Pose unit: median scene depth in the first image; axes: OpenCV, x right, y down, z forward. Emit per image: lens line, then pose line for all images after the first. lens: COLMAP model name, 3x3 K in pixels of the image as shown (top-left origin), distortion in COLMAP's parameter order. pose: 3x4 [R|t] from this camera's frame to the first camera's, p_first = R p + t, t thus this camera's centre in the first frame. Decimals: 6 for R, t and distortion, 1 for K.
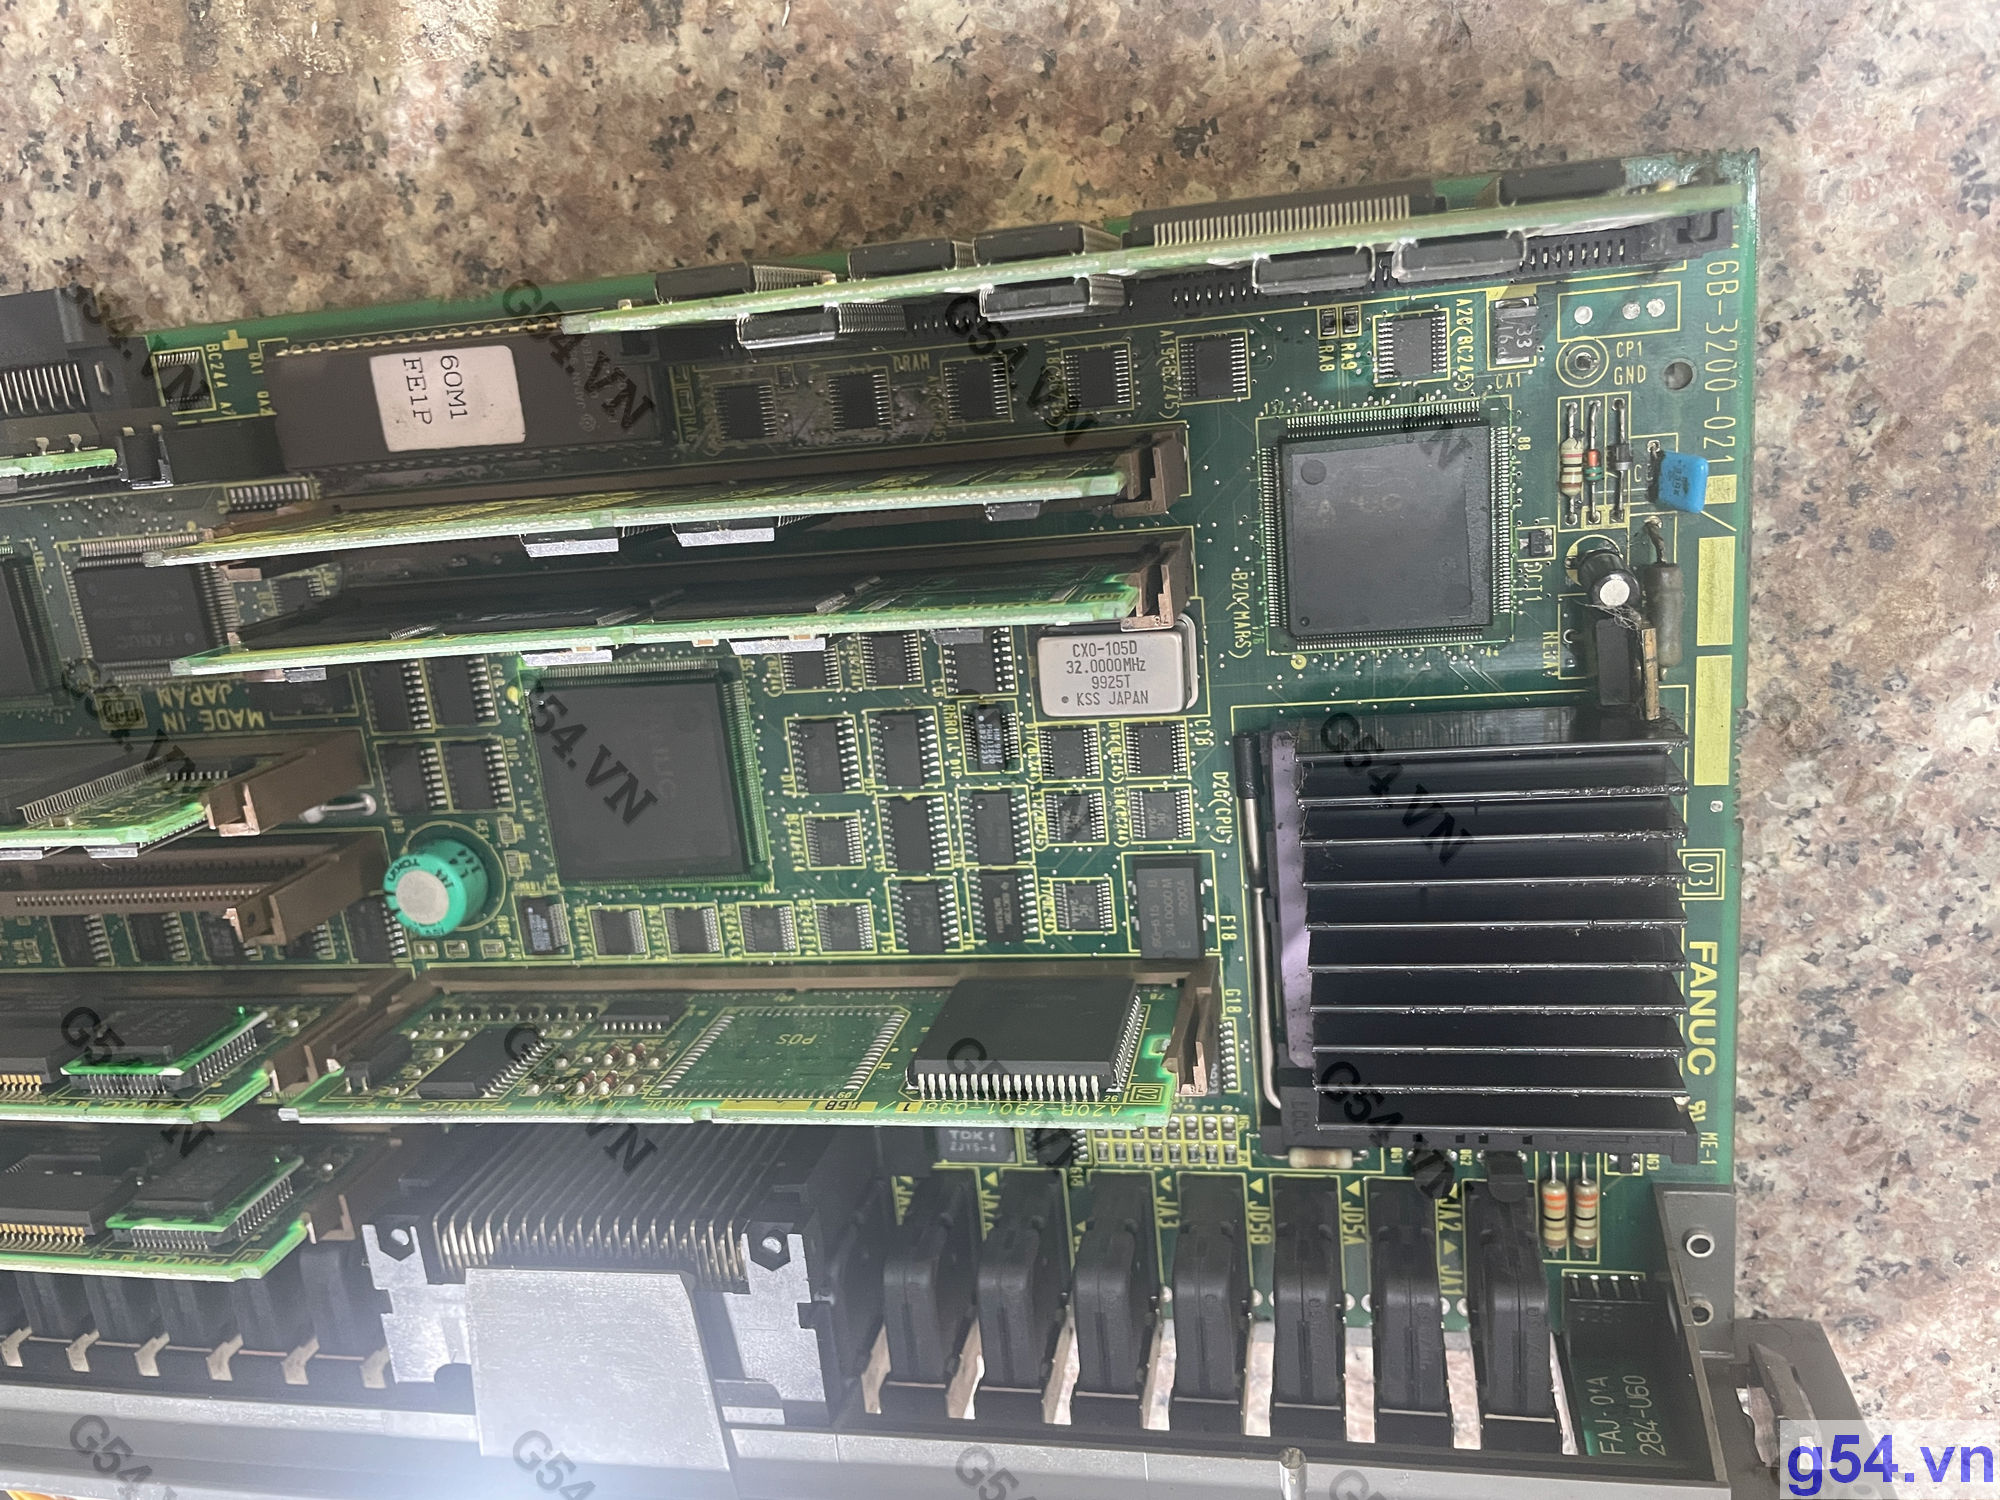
lens RADIAL K [[1560.9, 0, 993.9], [0, 1560.9, 796.7], [0, 0, 1]] dist [0.068618, -0.124437]
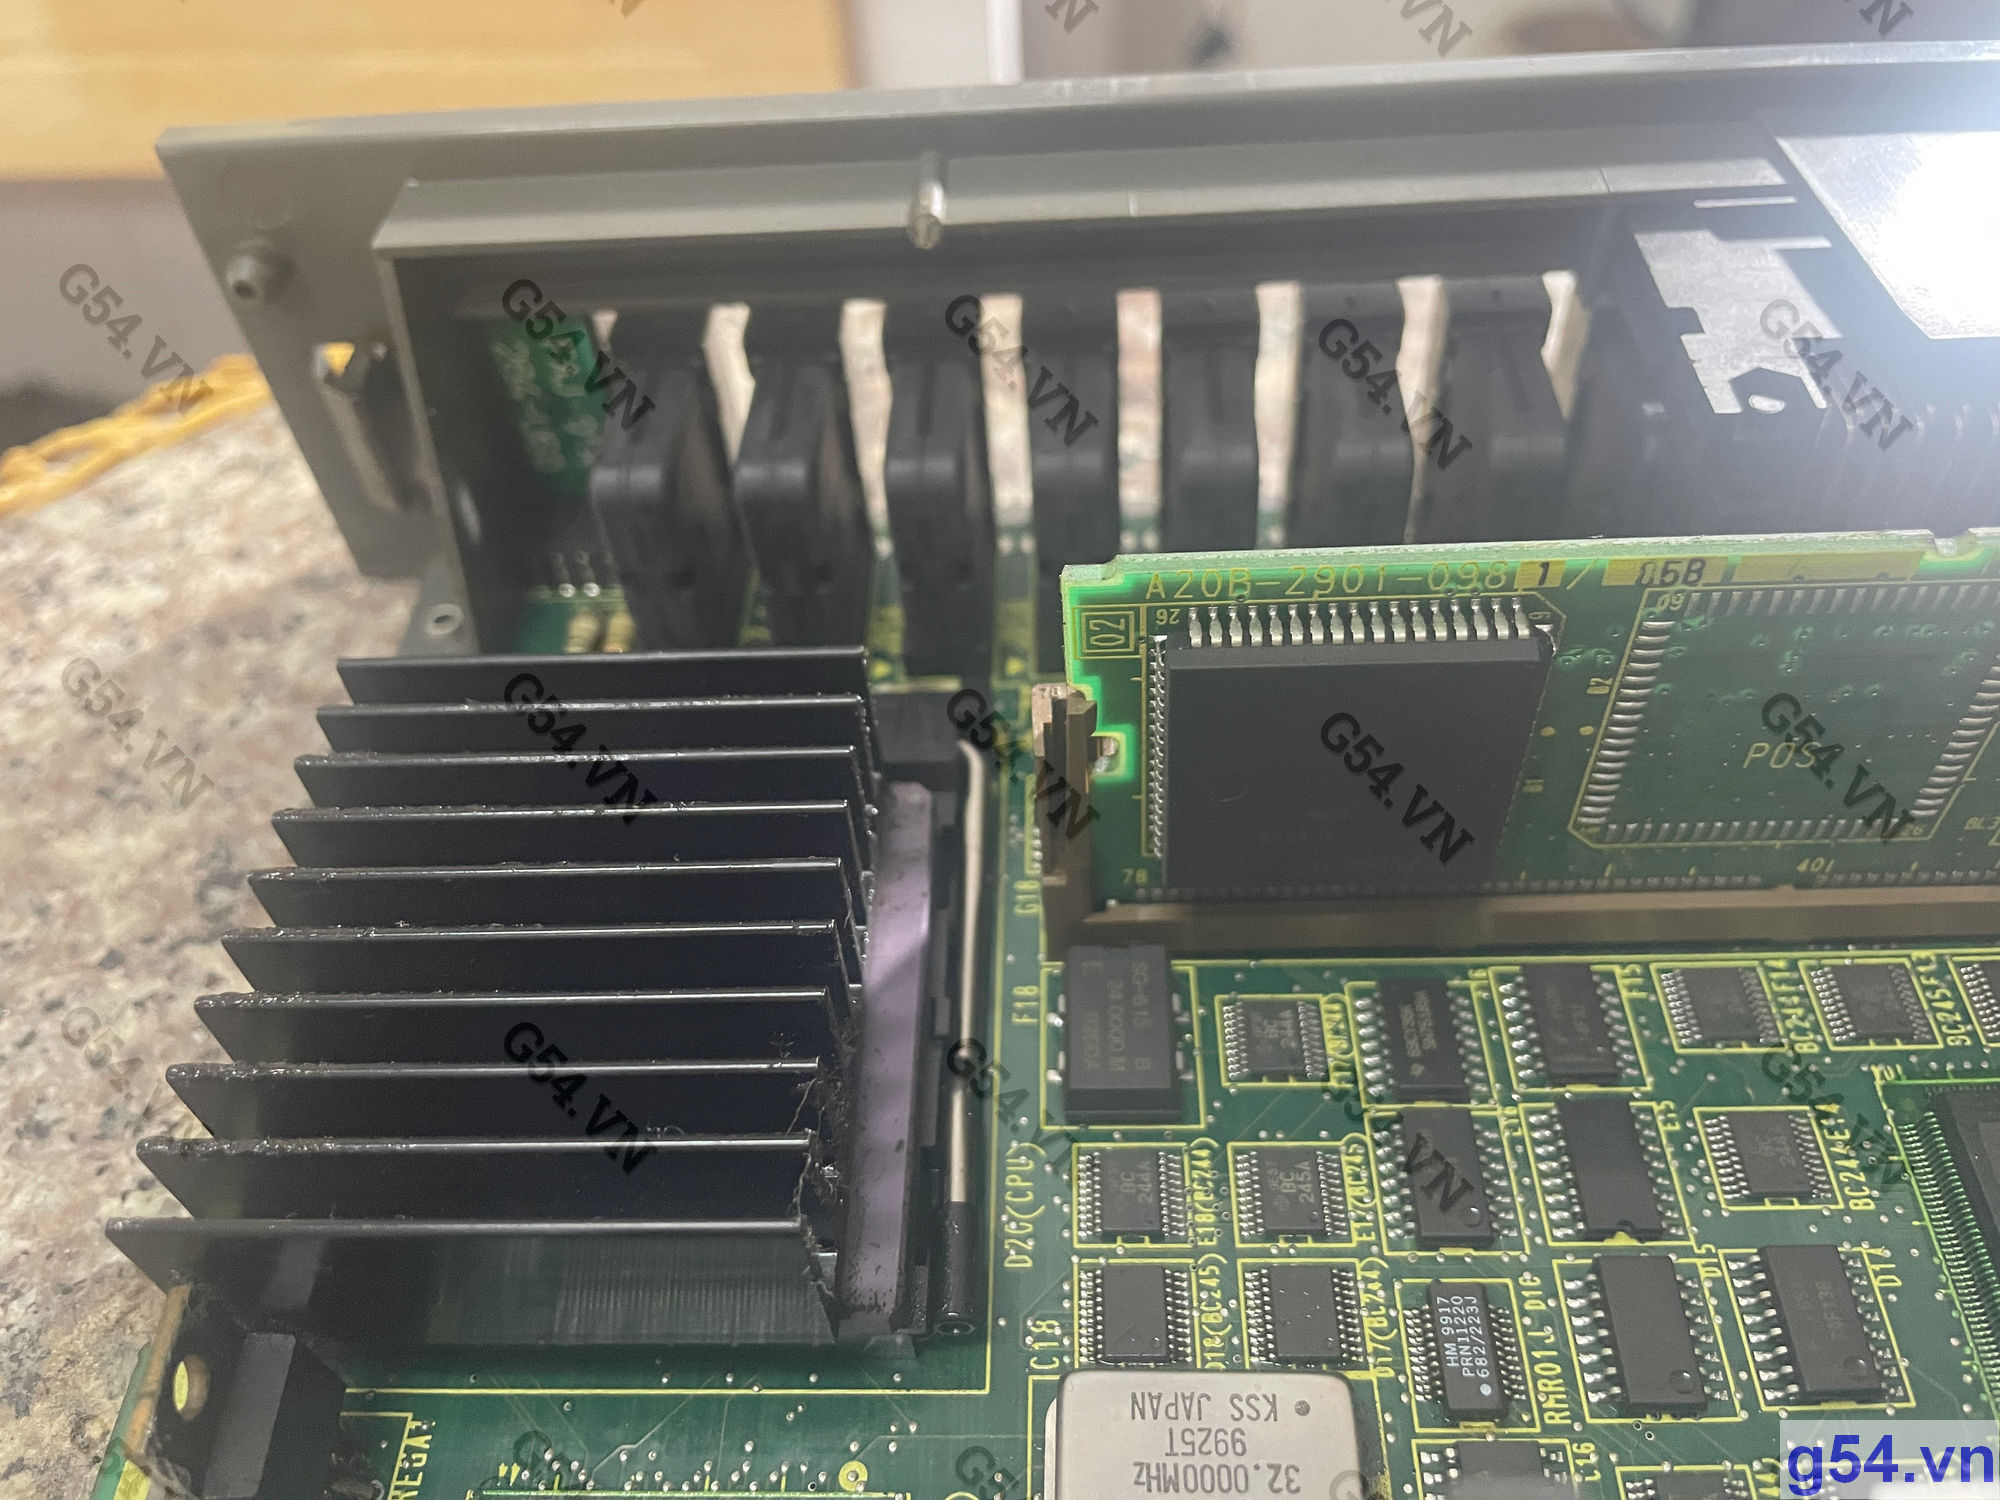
lens RADIAL K [[1559.6, 0, 1025.6], [0, 1559.6, 745.0], [0, 0, 1]] dist [0.034088, -0.091229]
pose [[-0.955909, 0.094565, 0.278019, -0.025213], [0.035089, -0.903169, 0.427849, -0.080988], [0.291558, 0.418740, 0.860029, 0.437747]]
